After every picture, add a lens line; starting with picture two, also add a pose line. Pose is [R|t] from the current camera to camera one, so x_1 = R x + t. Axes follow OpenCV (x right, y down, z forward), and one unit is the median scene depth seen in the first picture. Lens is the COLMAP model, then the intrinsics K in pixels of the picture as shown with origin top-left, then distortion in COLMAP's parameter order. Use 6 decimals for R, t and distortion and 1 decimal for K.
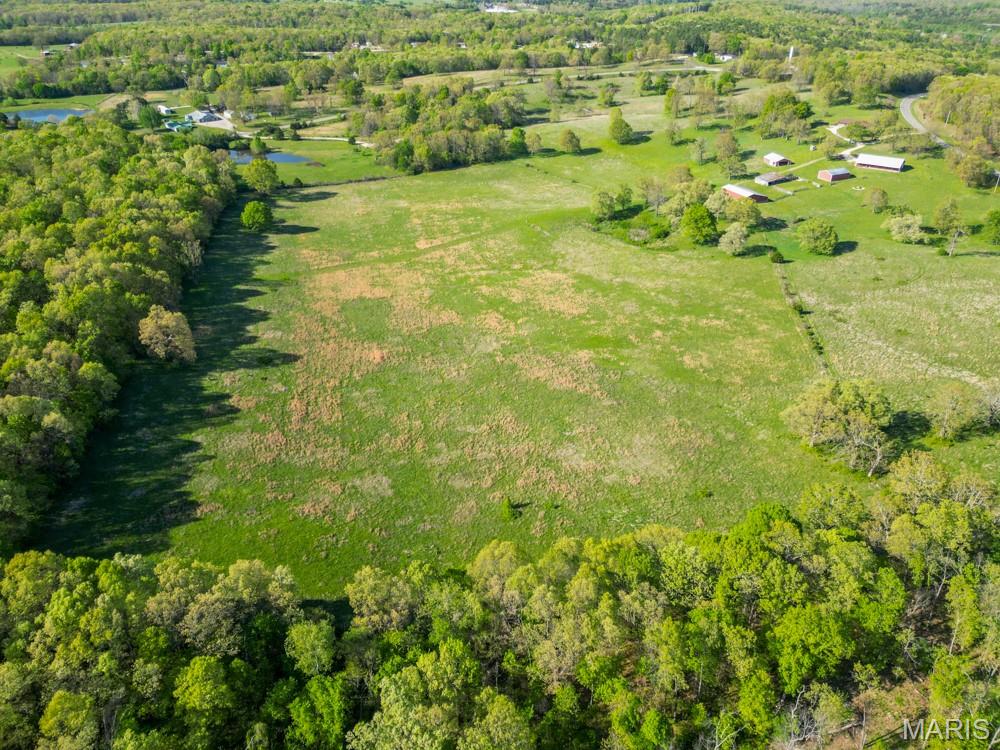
lens RADIAL K [[741.7, 0, 500.0], [0, 741.7, 375.0], [0, 0, 1]] dist [0.065326, -0.049471]
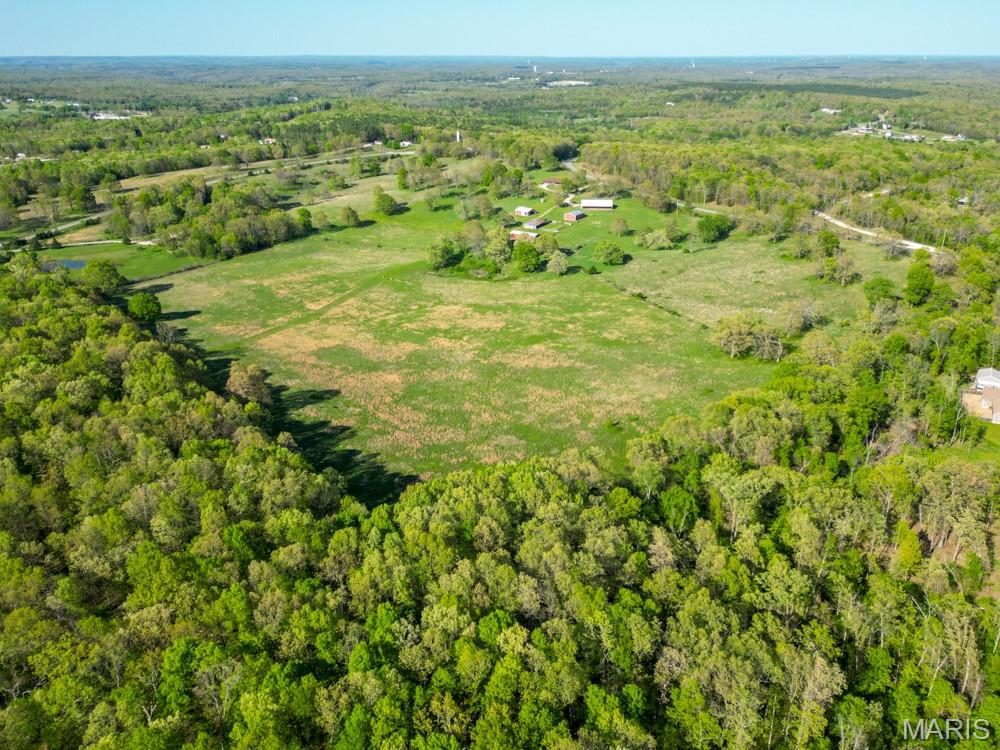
lens RADIAL K [[689.5, 0, 500.0], [0, 689.5, 375.0], [0, 0, 1]] dist [0.050497, -0.028283]
pose [[0.900036, -0.201211, 0.386586, -0.178938], [0.233078, 0.971759, -0.036863, 0.020762], [-0.368251, 0.123283, 0.921516, -0.046266]]
